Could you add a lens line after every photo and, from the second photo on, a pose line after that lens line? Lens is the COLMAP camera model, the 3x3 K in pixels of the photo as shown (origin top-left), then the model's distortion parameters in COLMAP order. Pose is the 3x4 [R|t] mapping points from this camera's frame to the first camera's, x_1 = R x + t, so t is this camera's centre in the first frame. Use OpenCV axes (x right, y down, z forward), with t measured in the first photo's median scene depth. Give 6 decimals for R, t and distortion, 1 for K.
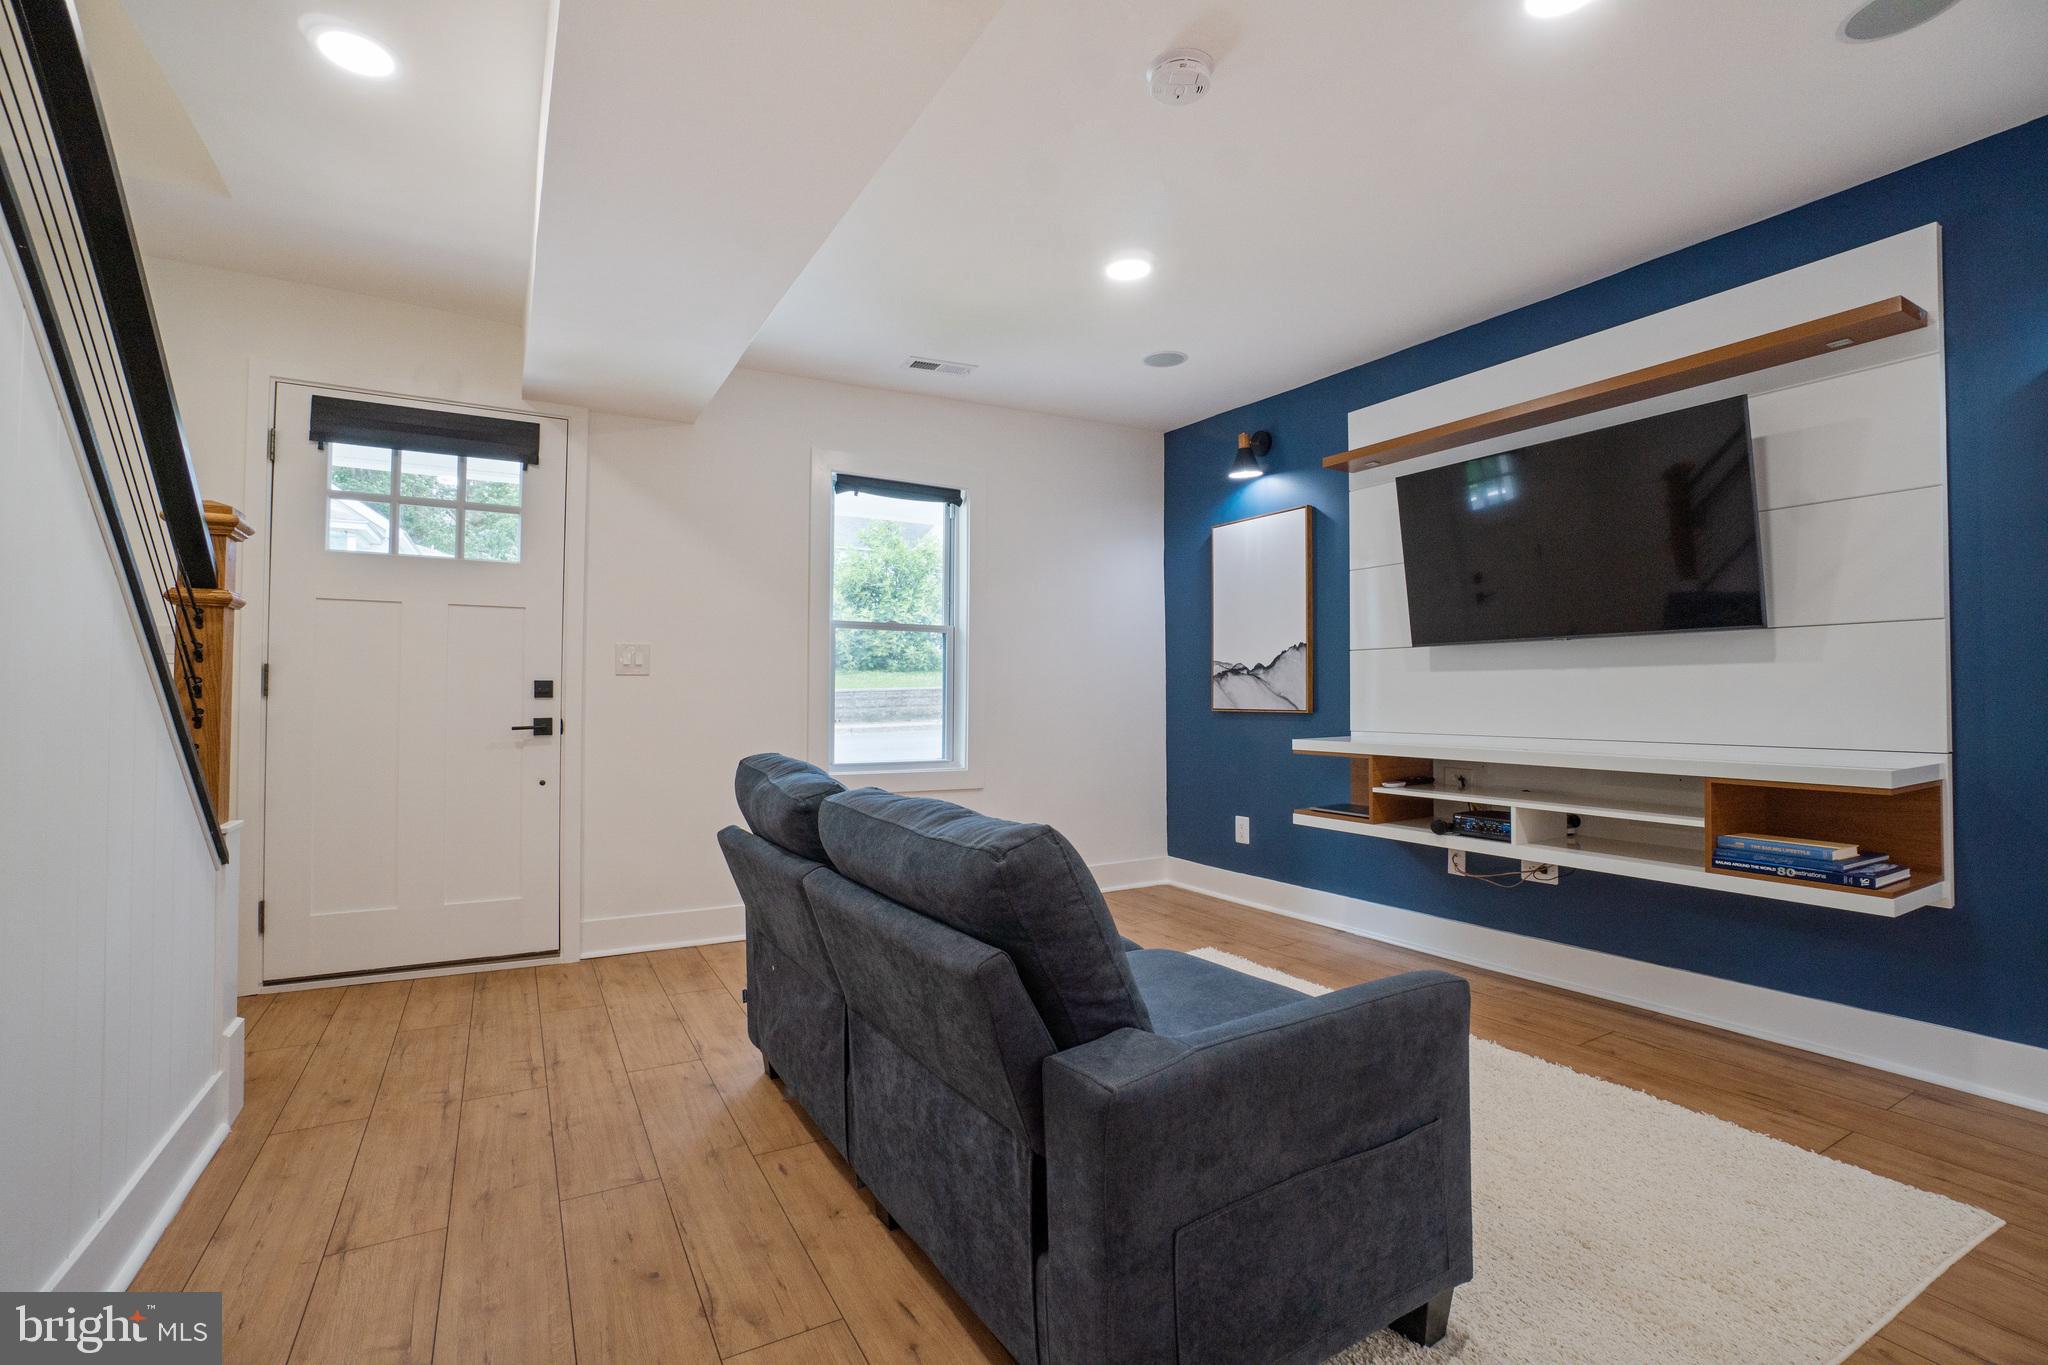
lens RADIAL K [[899.1, 0, 1025.4], [0, 899.1, 688.7], [0, 0, 1]] dist [-0.037055, 0.000021]
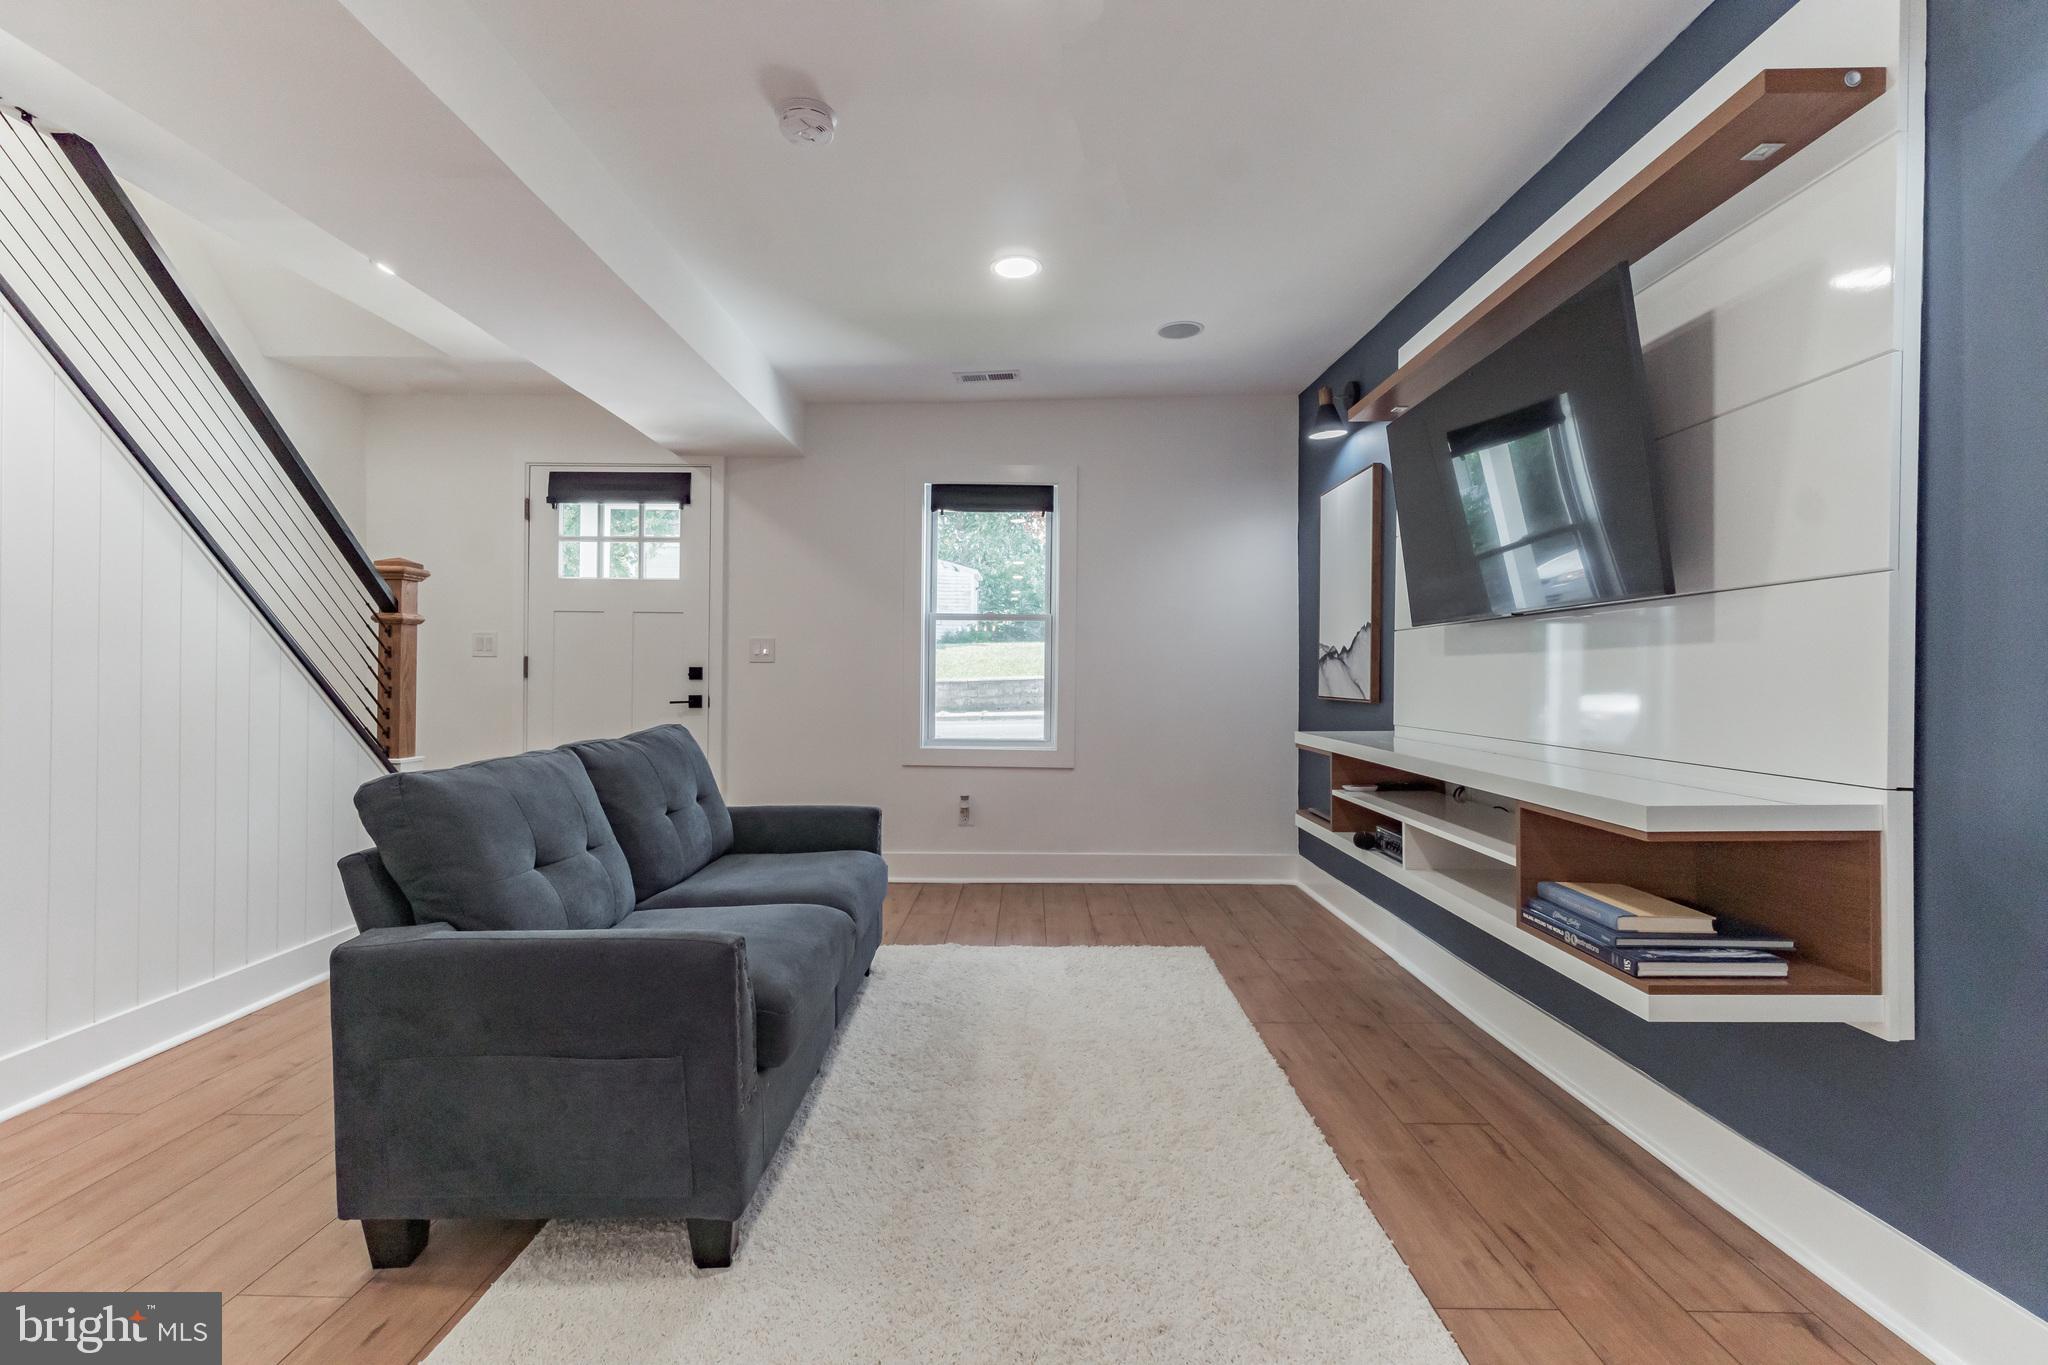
lens RADIAL K [[899.1, 0, 1026.0], [0, 899.1, 687.9], [0, 0, 1]] dist [-0.037055, 0.000021]
pose [[0.862168, 0.011568, -0.506490, 0.641567], [-0.002048, 0.999811, 0.019349, -0.005183], [0.506618, -0.015645, 0.862029, 0.119969]]
